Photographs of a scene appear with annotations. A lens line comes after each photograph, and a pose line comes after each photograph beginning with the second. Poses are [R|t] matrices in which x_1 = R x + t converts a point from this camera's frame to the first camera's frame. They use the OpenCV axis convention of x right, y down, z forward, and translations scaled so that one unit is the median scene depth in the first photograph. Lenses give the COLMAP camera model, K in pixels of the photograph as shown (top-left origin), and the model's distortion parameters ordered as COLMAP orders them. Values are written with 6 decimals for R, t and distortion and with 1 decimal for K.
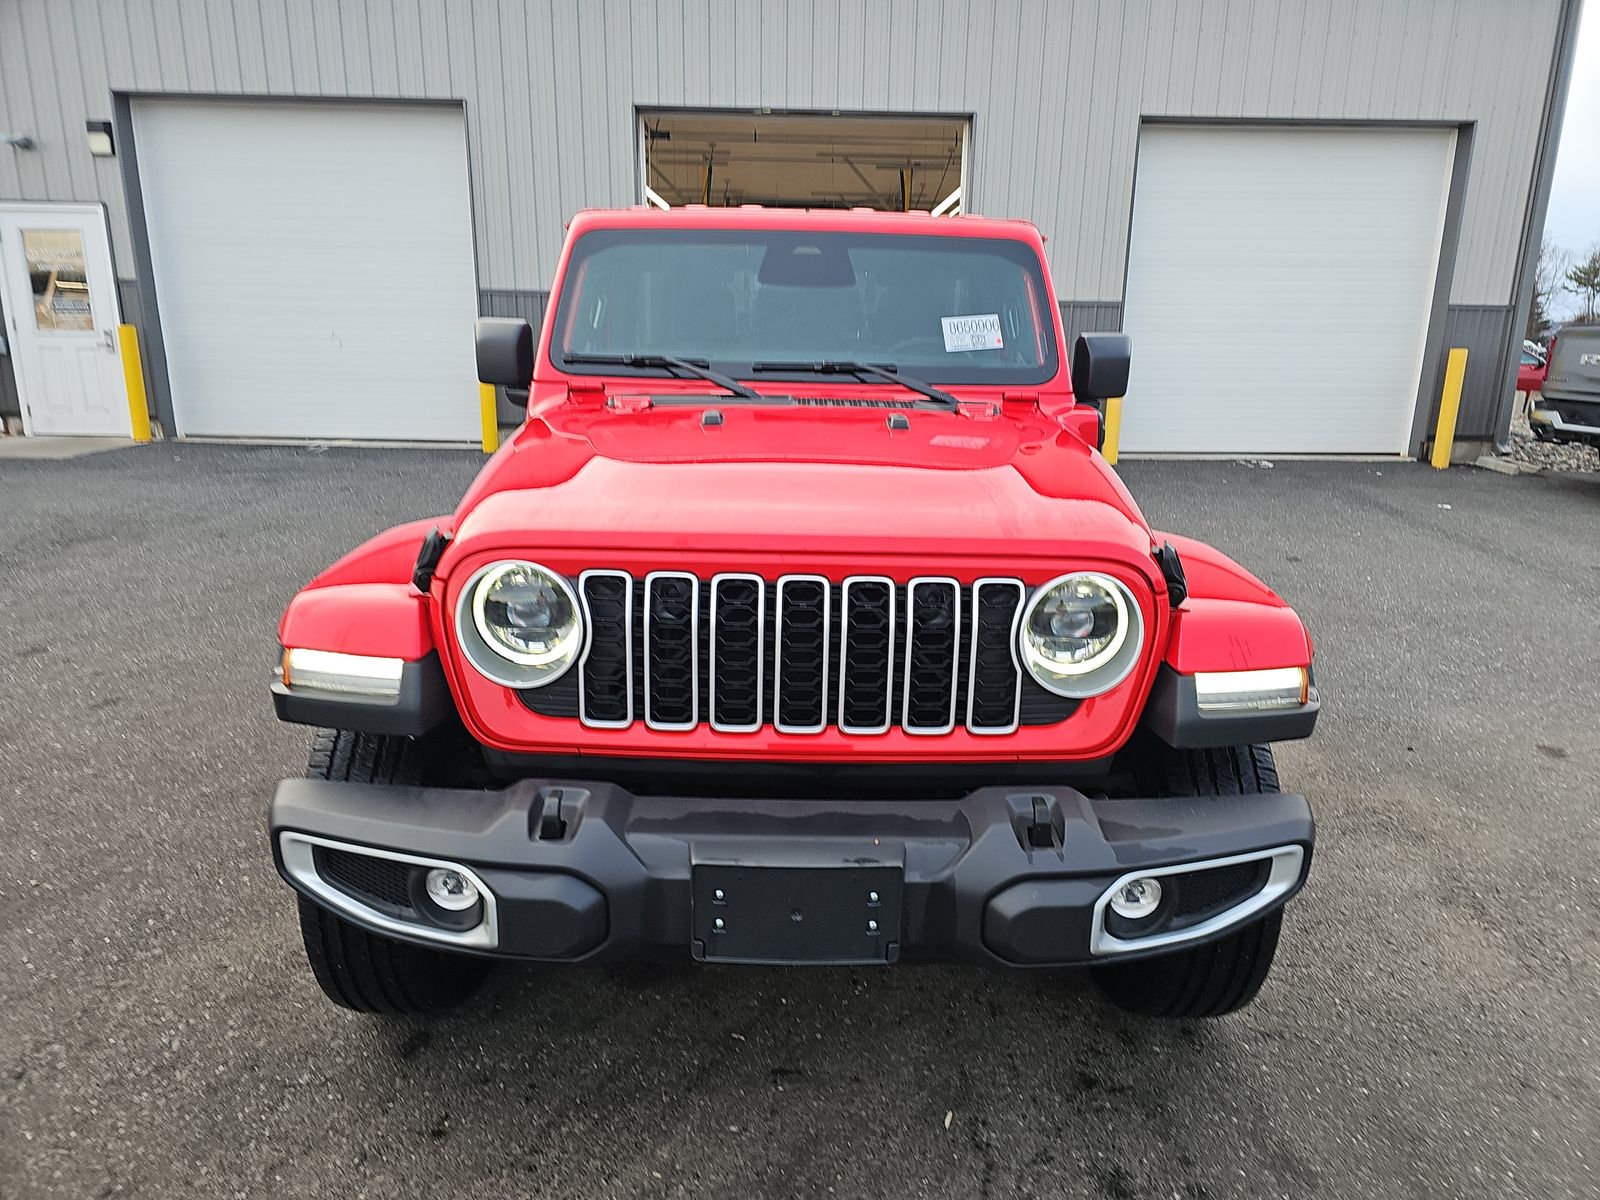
lens RADIAL K [[1045.8, 0, 802.6], [0, 1045.8, 608.5], [0, 0, 1]] dist [0.055975, -0.037290]
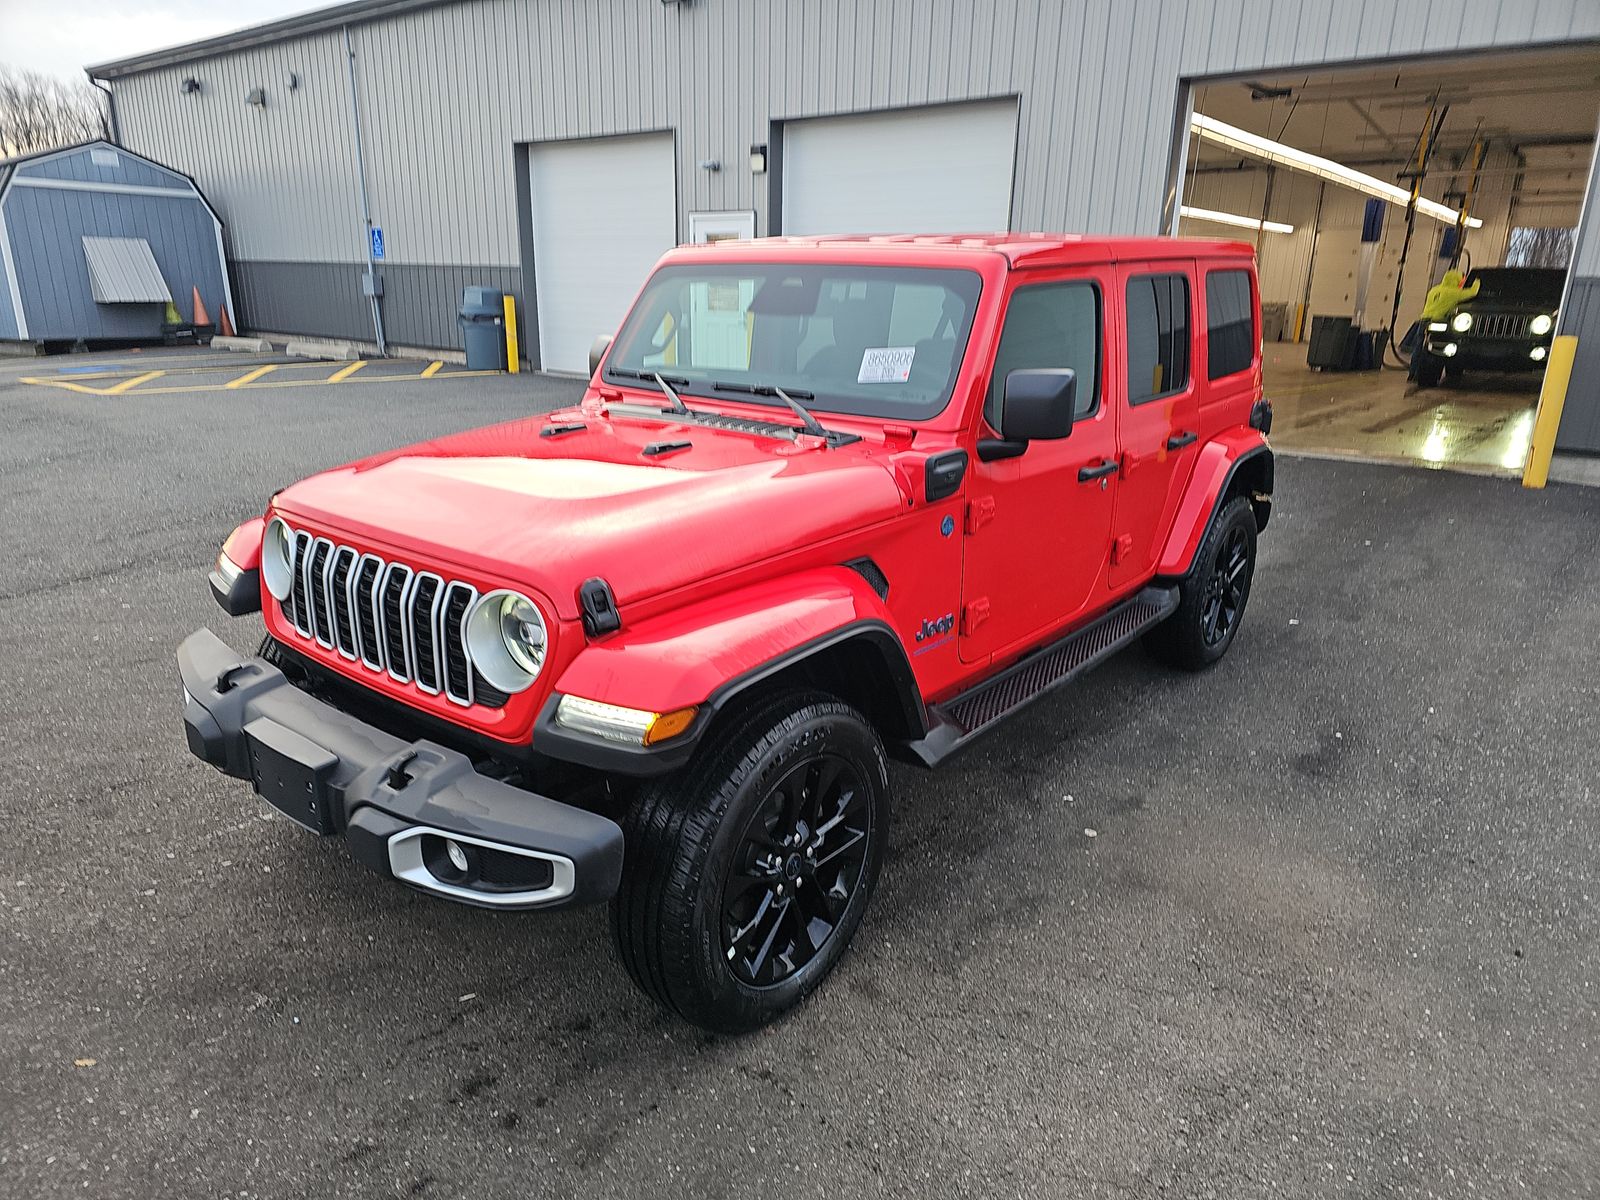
lens RADIAL K [[1045.8, 0, 789.1], [0, 1045.8, 592.8], [0, 0, 1]] dist [0.055975, -0.037290]
pose [[0.771639, 0.178604, -0.610470, 0.771475], [-0.165232, 0.983104, 0.078770, -0.110940], [0.614224, 0.040087, 0.788113, 0.146055]]
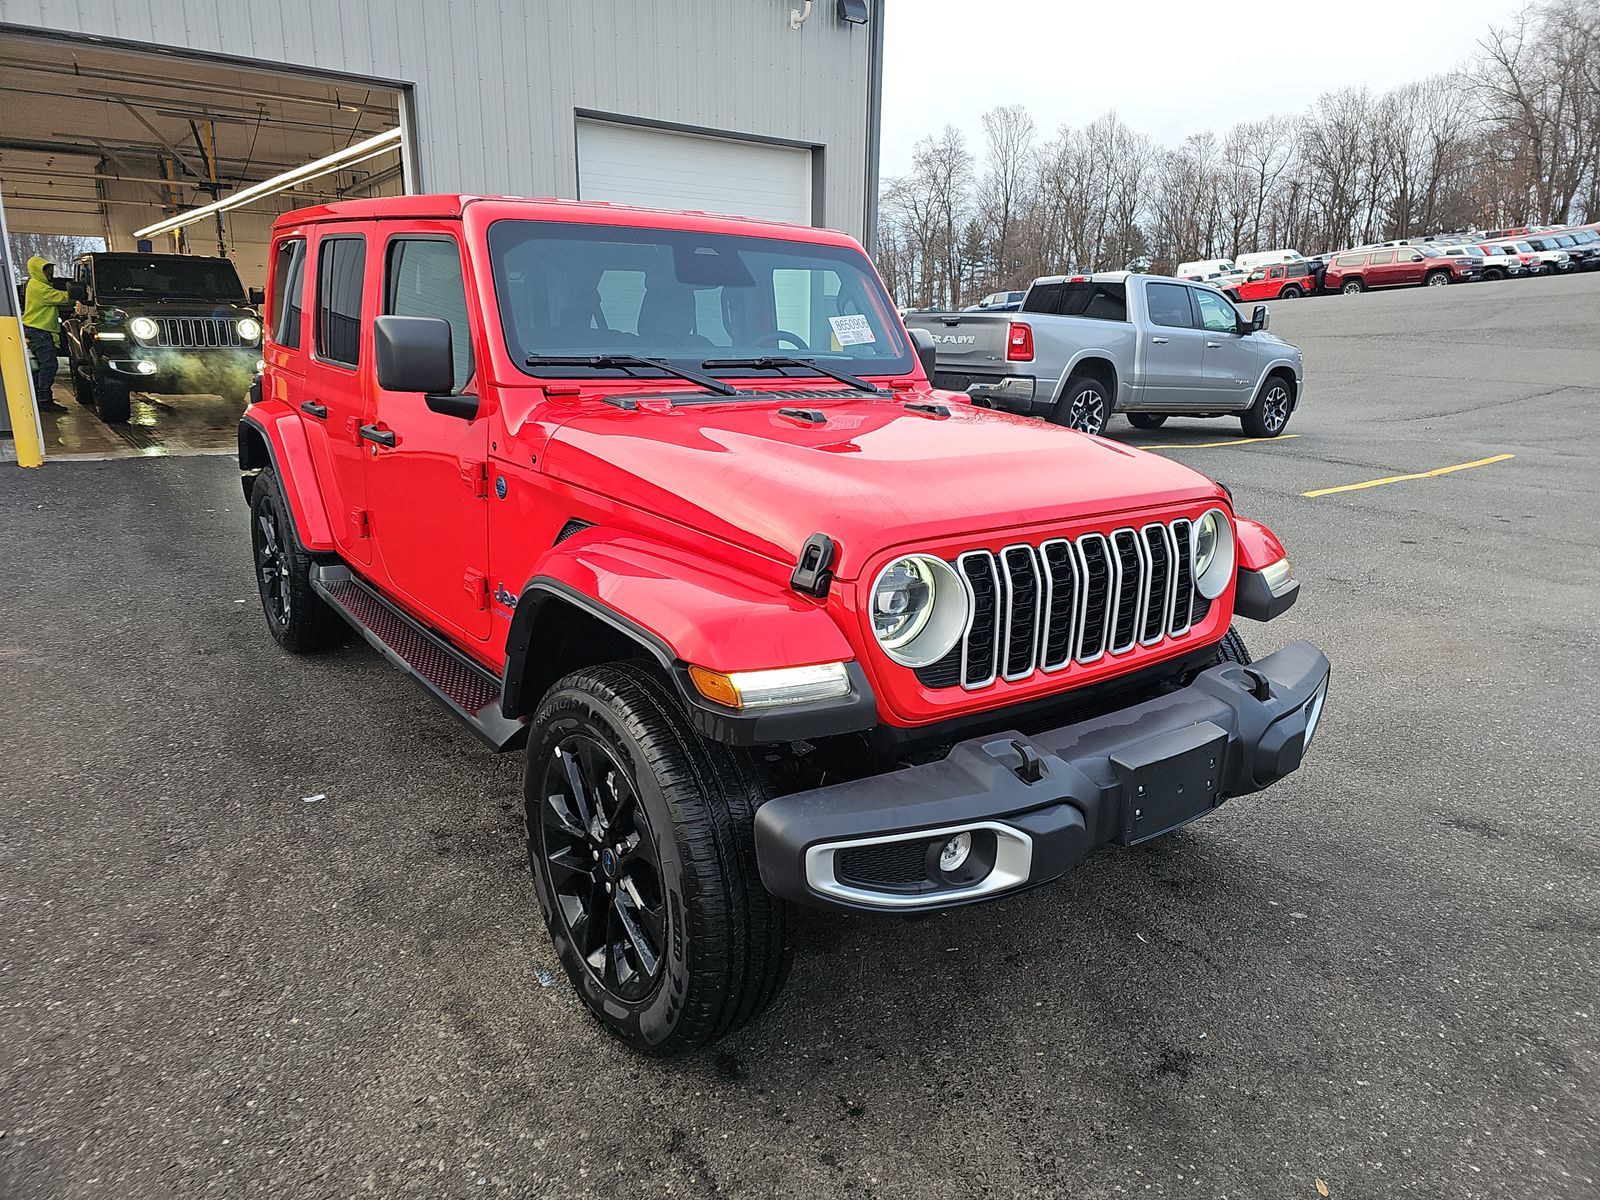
lens RADIAL K [[1045.8, 0, 810.3], [0, 1045.8, 592.6], [0, 0, 1]] dist [0.055975, -0.037290]
pose [[0.806583, -0.152640, 0.571073, -0.591652], [0.148501, 0.987427, 0.054184, -0.047589], [-0.572163, 0.041101, 0.819109, 0.099744]]
